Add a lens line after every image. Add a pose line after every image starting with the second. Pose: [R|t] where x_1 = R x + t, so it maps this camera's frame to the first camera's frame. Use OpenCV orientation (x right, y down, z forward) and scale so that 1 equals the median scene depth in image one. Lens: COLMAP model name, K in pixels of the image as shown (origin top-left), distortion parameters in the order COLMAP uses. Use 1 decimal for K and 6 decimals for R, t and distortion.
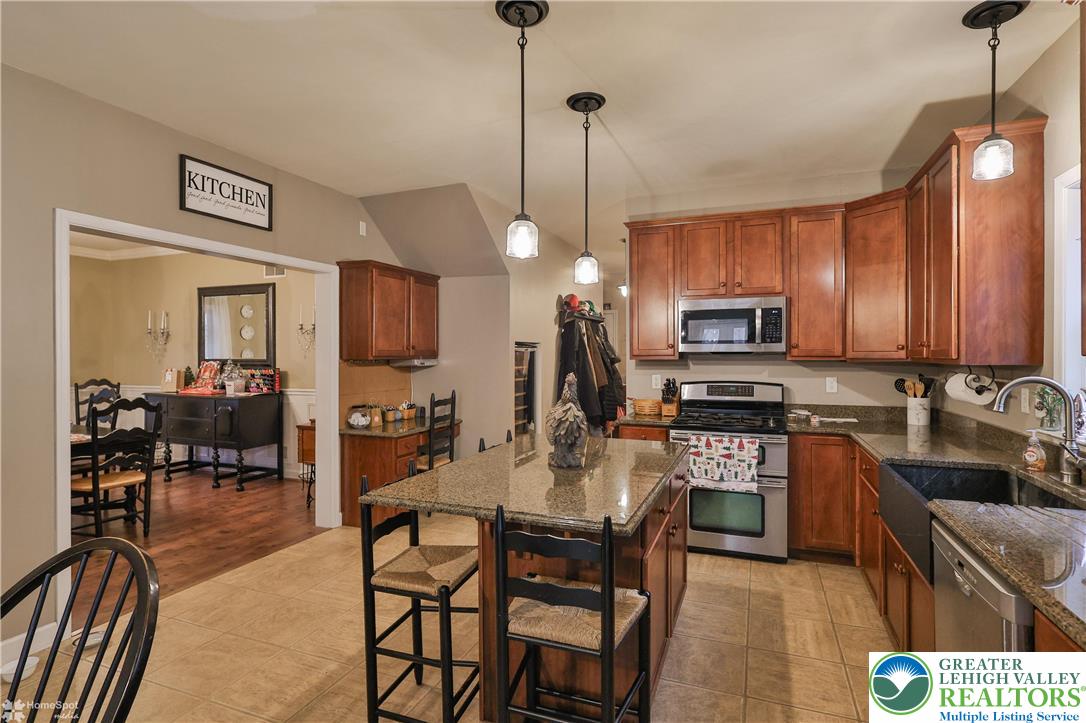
lens RADIAL K [[564.9, 0, 541.9], [0, 564.9, 358.4], [0, 0, 1]] dist [-0.008733, 0.000070]
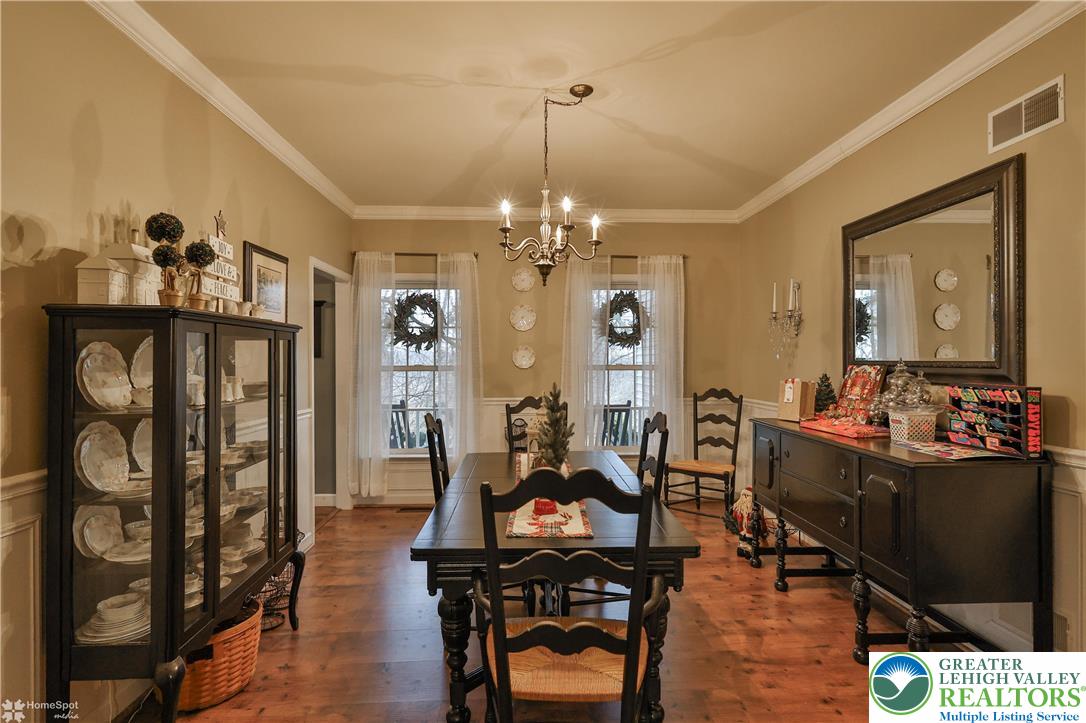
lens RADIAL K [[564.9, 0, 540.8], [0, 564.9, 358.7], [0, 0, 1]] dist [-0.008733, 0.000070]
pose [[0.443464, -0.001457, -0.896291, -0.284741], [-0.002849, 0.999991, -0.003035, 0.001526], [0.896287, 0.003899, 0.443456, 0.555123]]
